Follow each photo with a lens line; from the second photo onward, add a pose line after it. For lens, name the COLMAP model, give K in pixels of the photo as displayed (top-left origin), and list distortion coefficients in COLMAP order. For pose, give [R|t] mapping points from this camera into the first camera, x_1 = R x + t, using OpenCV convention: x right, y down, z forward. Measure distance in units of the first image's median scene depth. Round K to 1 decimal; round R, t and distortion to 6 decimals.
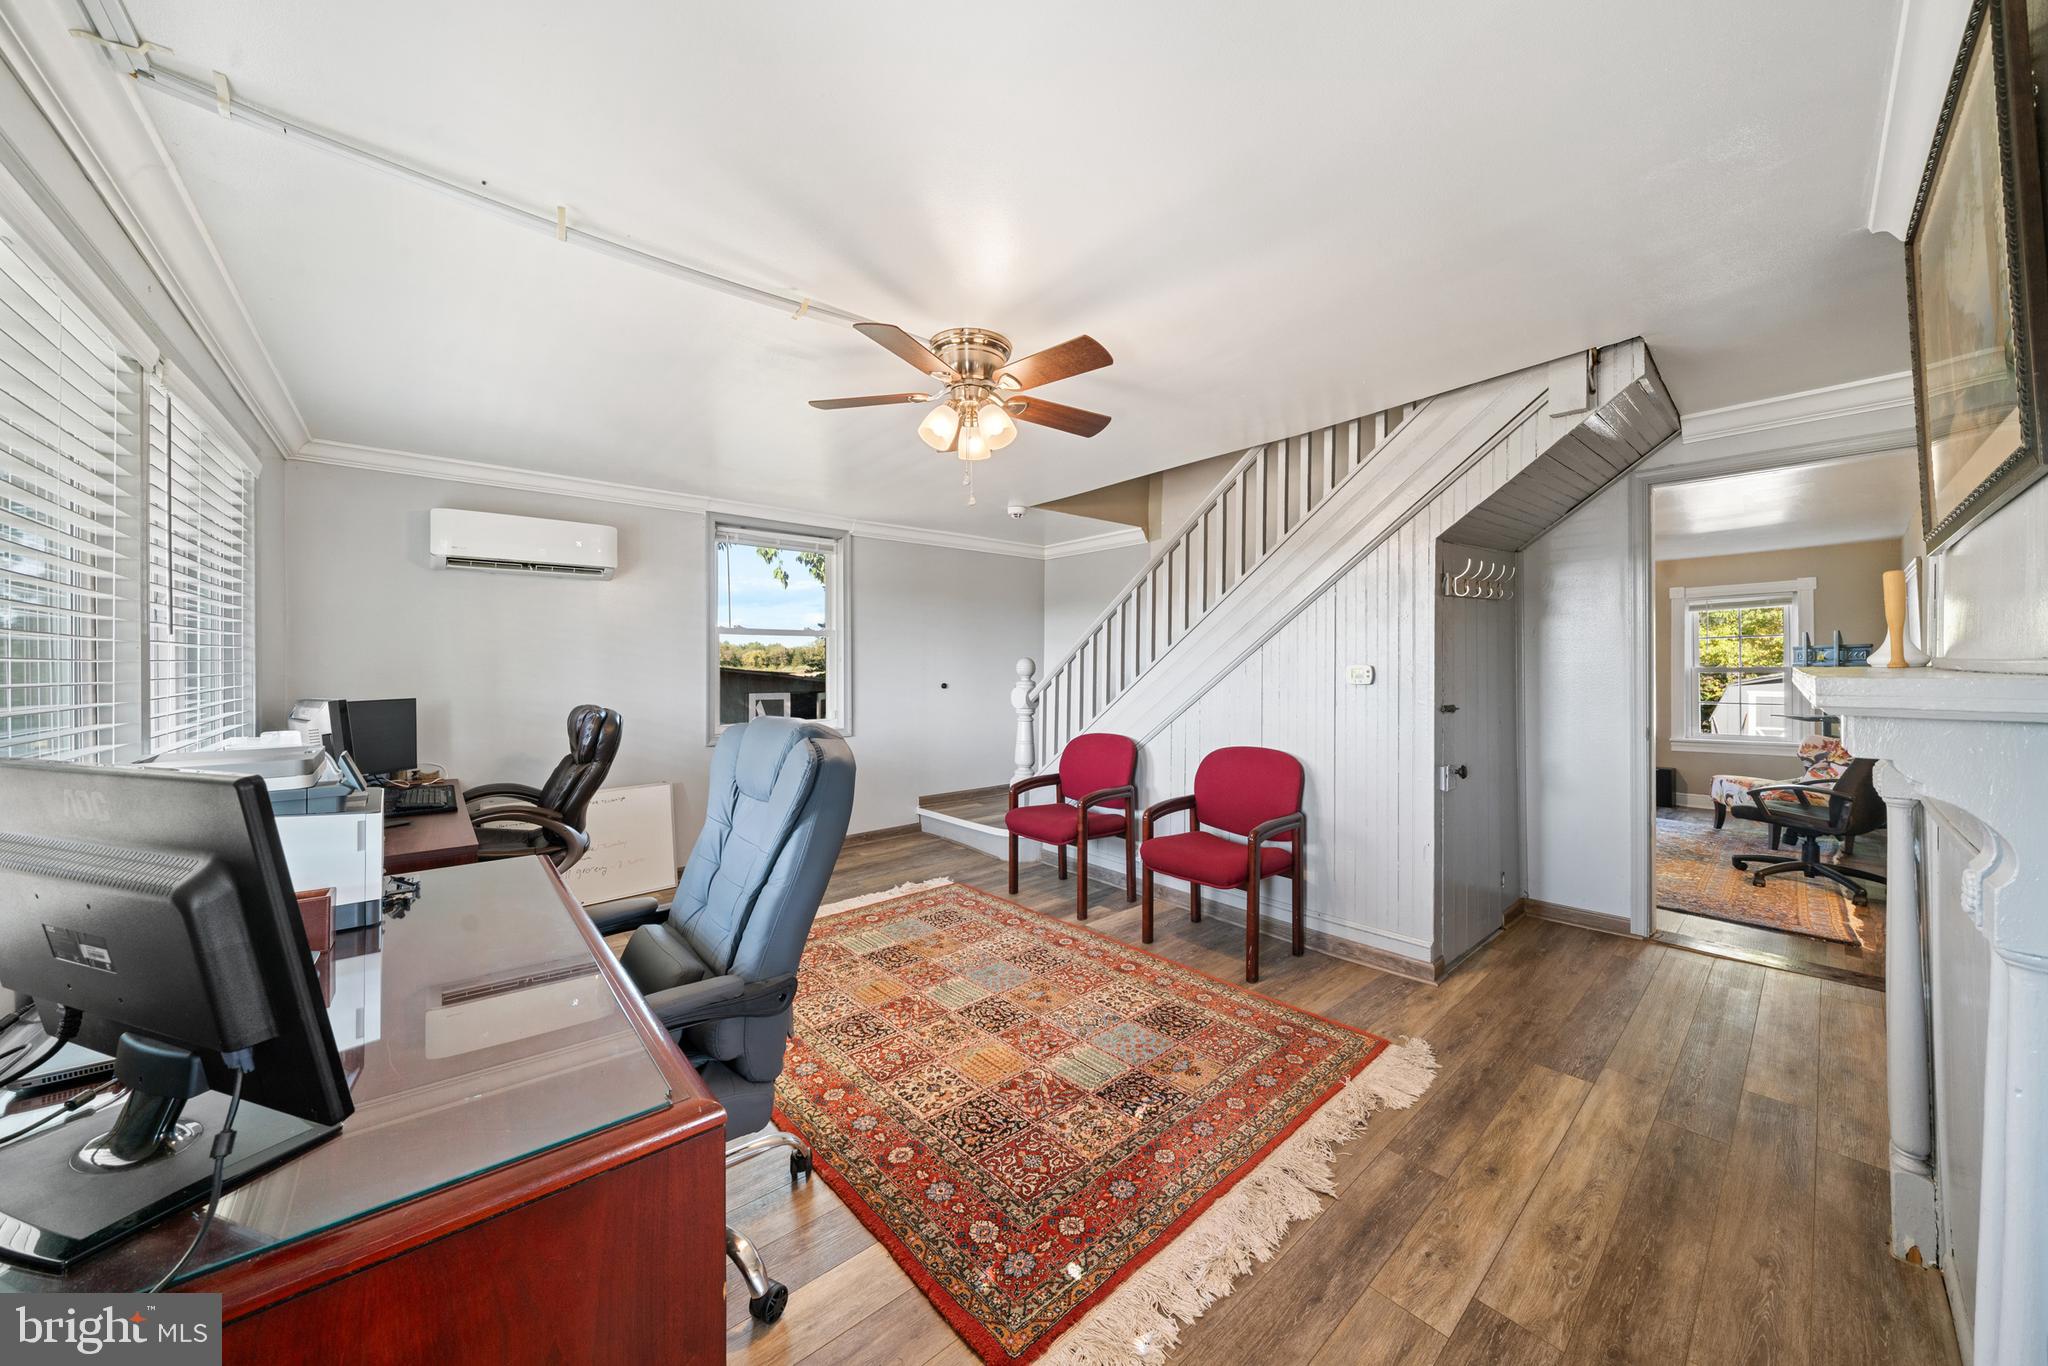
lens RADIAL K [[693.5, 0, 1024.0], [0, 693.5, 683.0], [0, 0, 1]] dist [-0.005212, -0.000204]
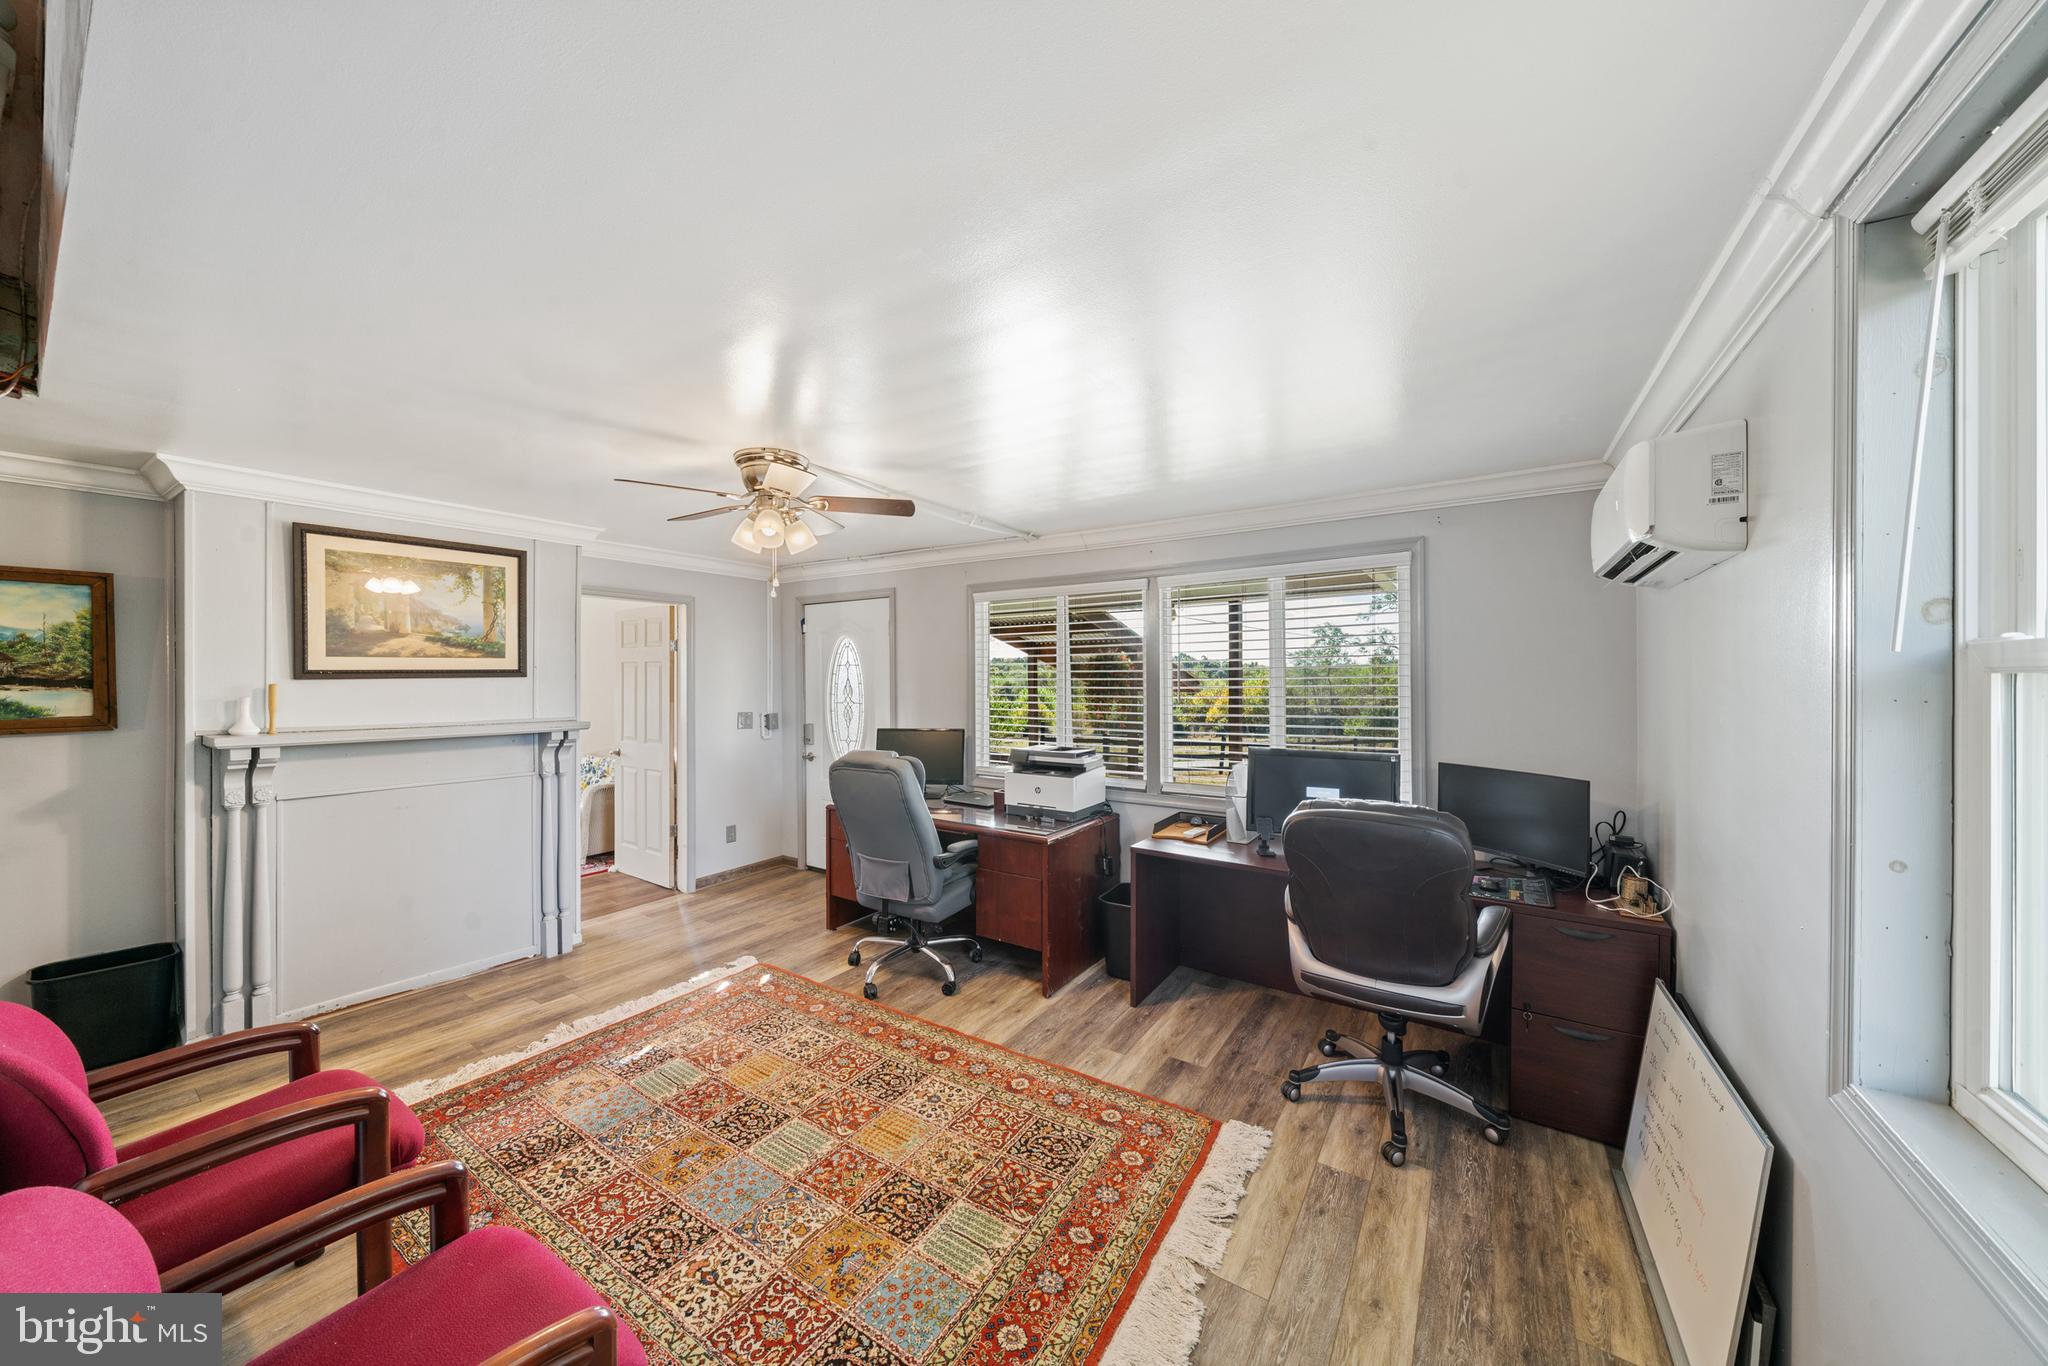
lens RADIAL K [[693.5, 0, 1024.0], [0, 693.5, 683.0], [0, 0, 1]] dist [-0.005212, -0.000204]
pose [[-0.963119, 0.003024, -0.269059, -0.161607], [-0.003704, 0.999693, 0.024498, -0.138132], [0.269050, 0.024591, -0.962812, 2.115813]]
